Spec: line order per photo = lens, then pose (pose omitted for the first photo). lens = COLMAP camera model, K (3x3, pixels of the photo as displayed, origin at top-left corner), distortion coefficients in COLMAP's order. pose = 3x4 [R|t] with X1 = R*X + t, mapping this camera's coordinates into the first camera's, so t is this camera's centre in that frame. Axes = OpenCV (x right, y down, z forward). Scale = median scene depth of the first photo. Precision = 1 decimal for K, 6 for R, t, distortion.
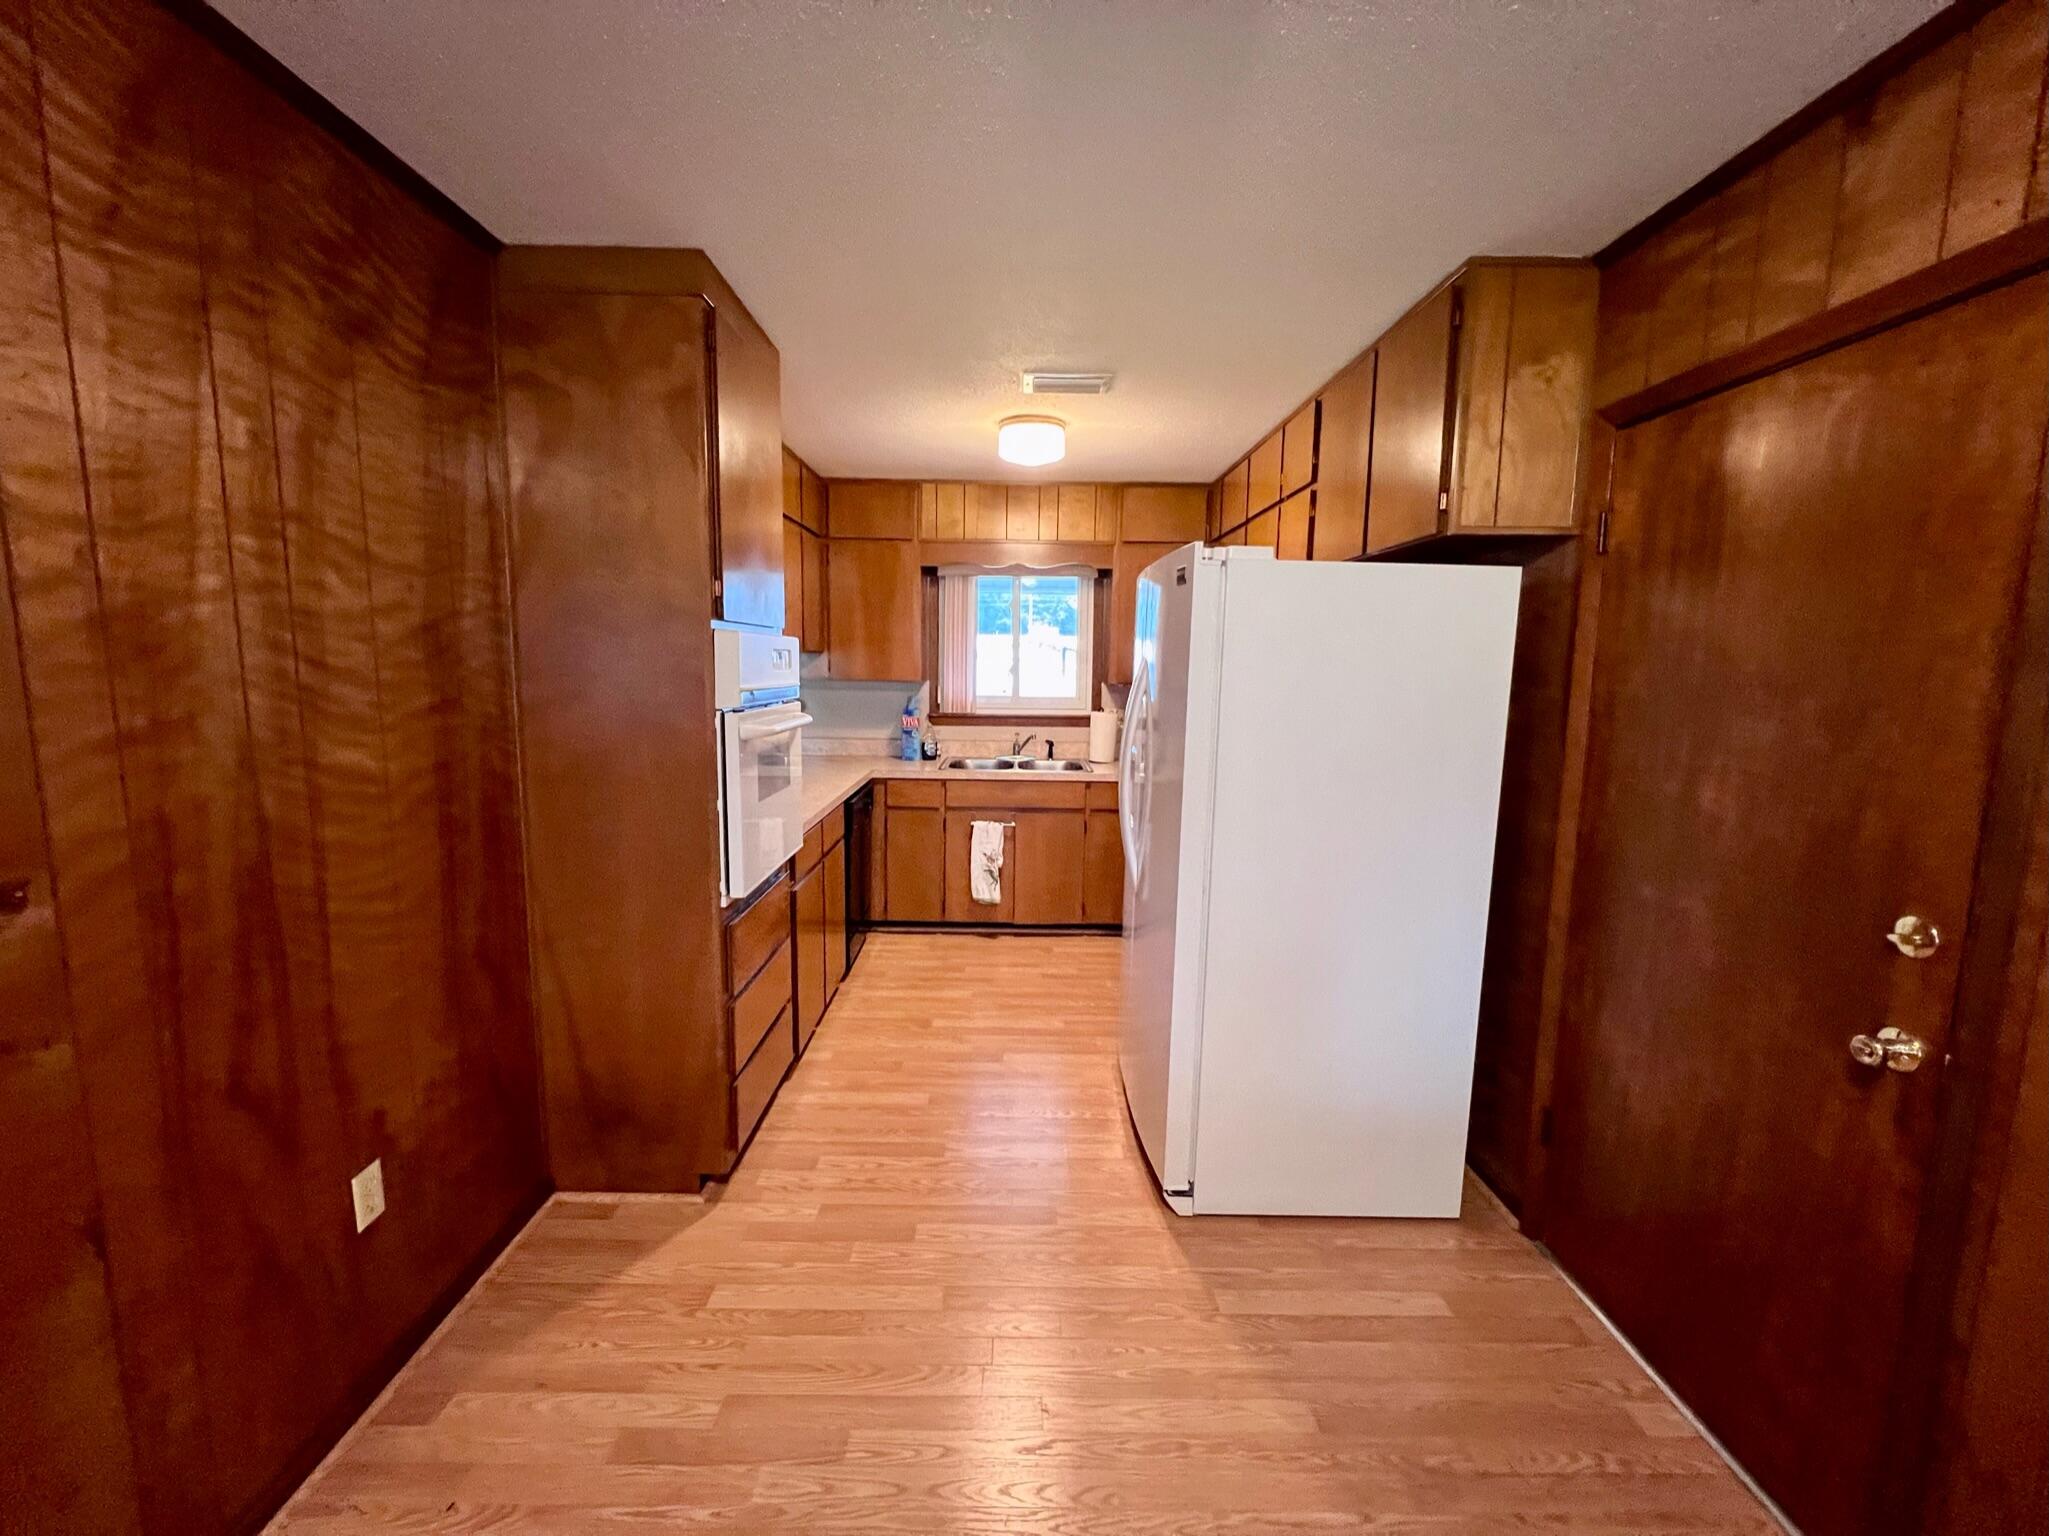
lens RADIAL K [[825.7, 0, 1020.7], [0, 825.7, 765.7], [0, 0, 1]] dist [0.001150, 0.000265]
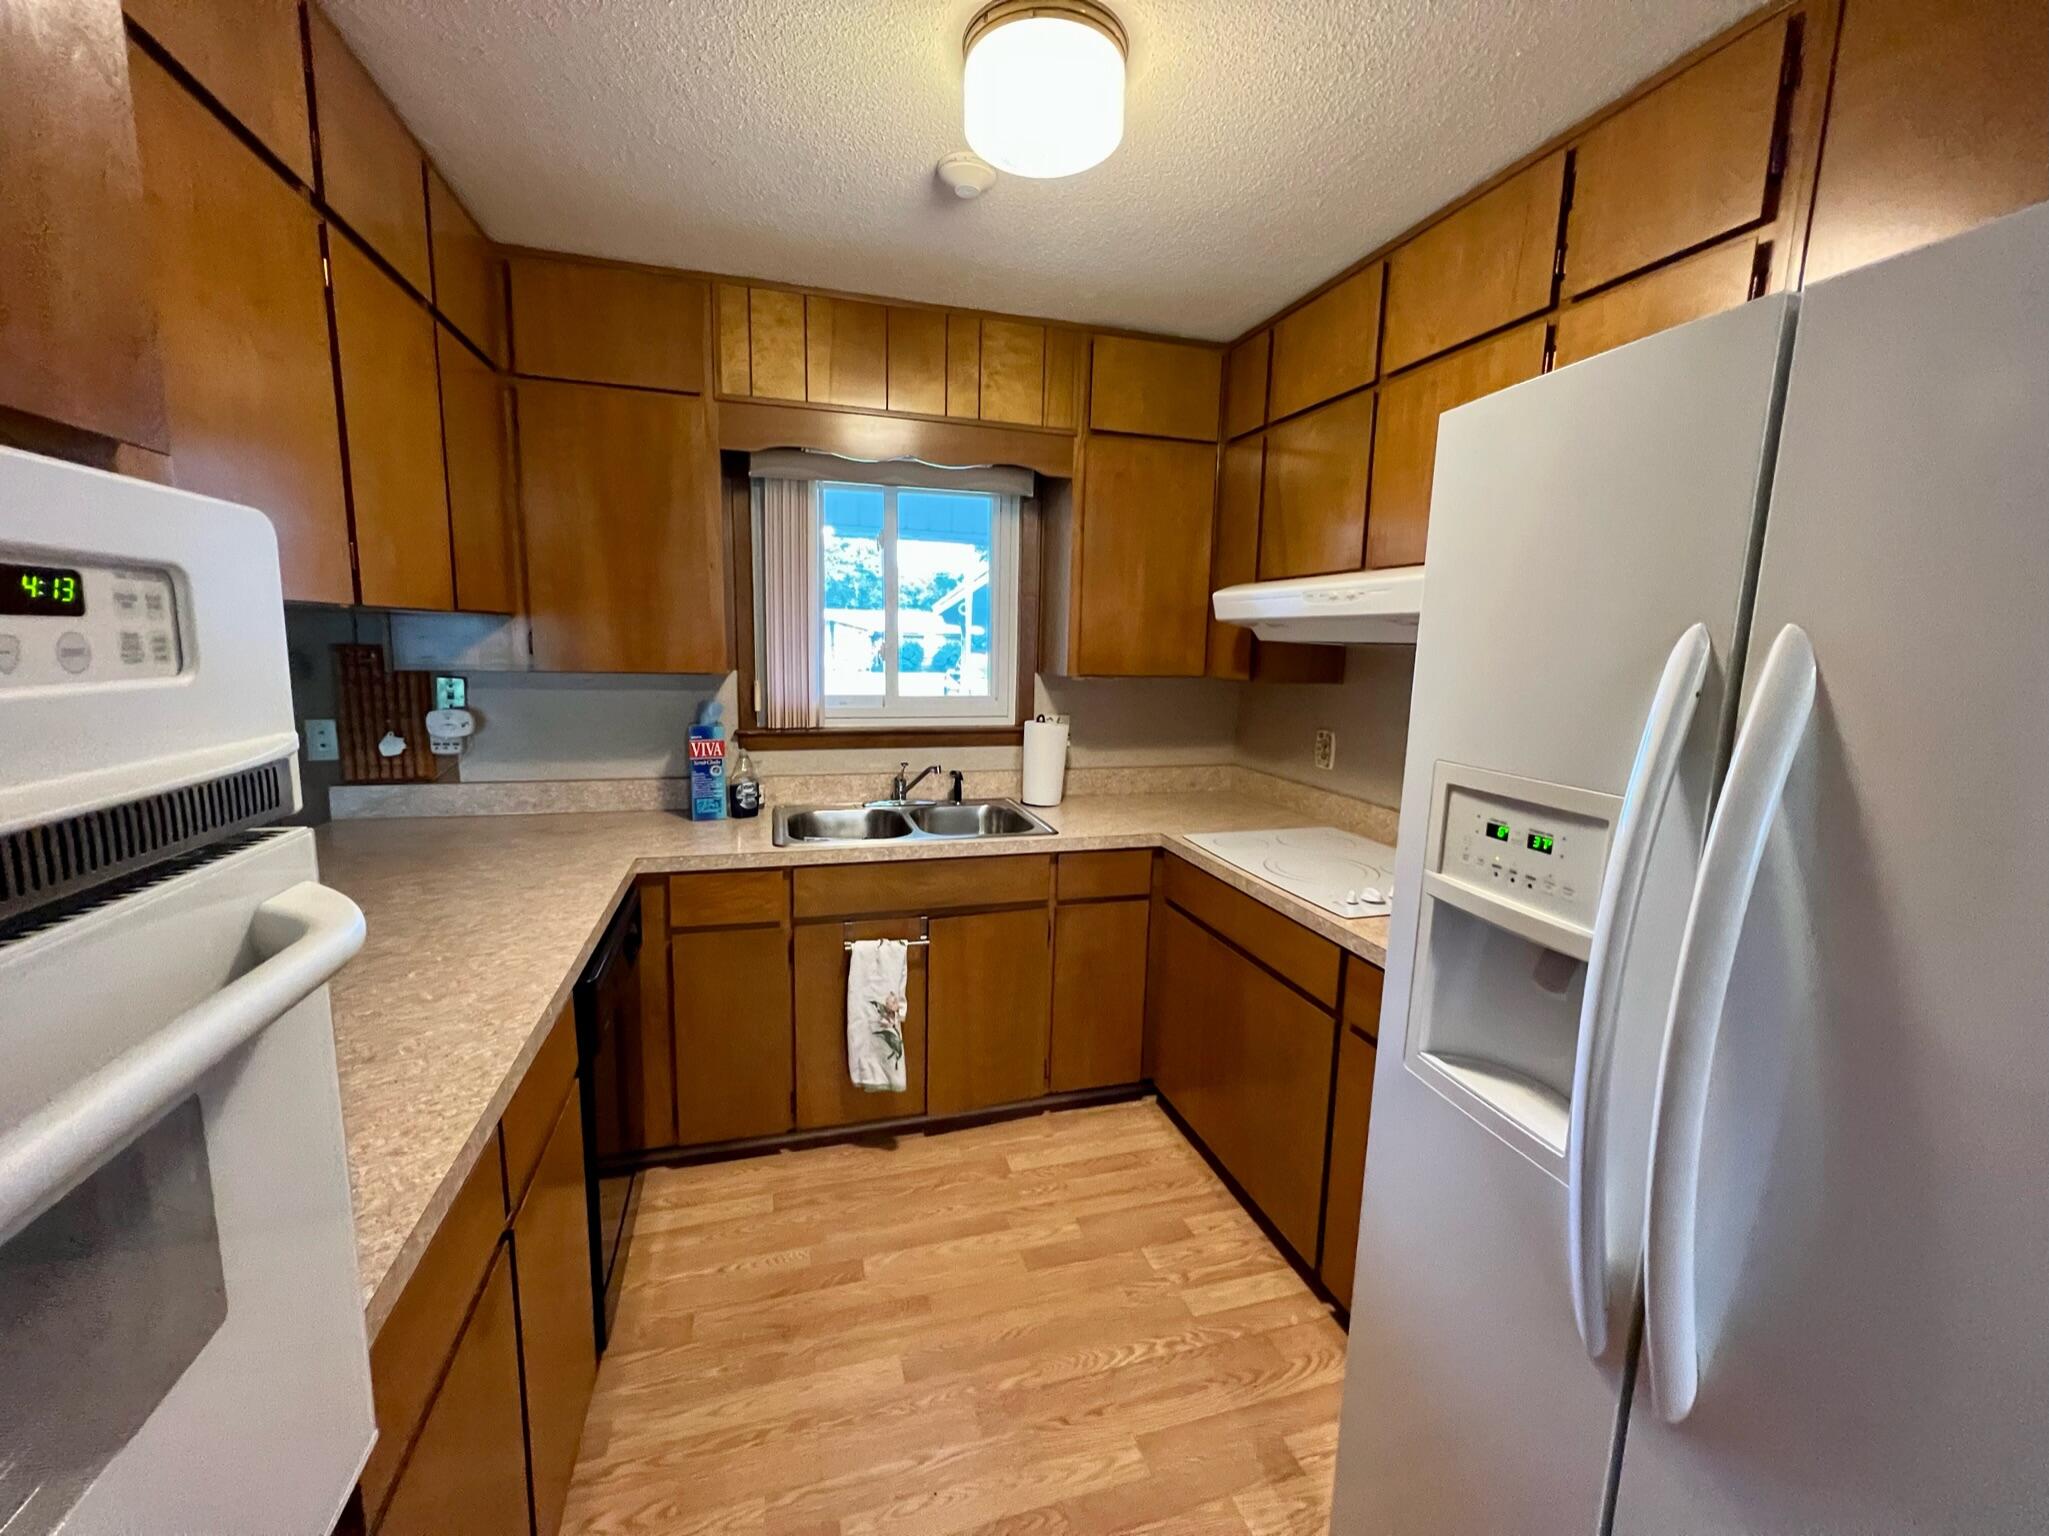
lens RADIAL K [[825.7, 0, 1019.9], [0, 825.7, 759.6], [0, 0, 1]] dist [0.001150, 0.000265]
pose [[0.959435, -0.035240, 0.279718, -0.094169], [0.029253, 0.999245, 0.025552, -0.057338], [-0.280408, -0.016333, 0.959742, 0.456051]]
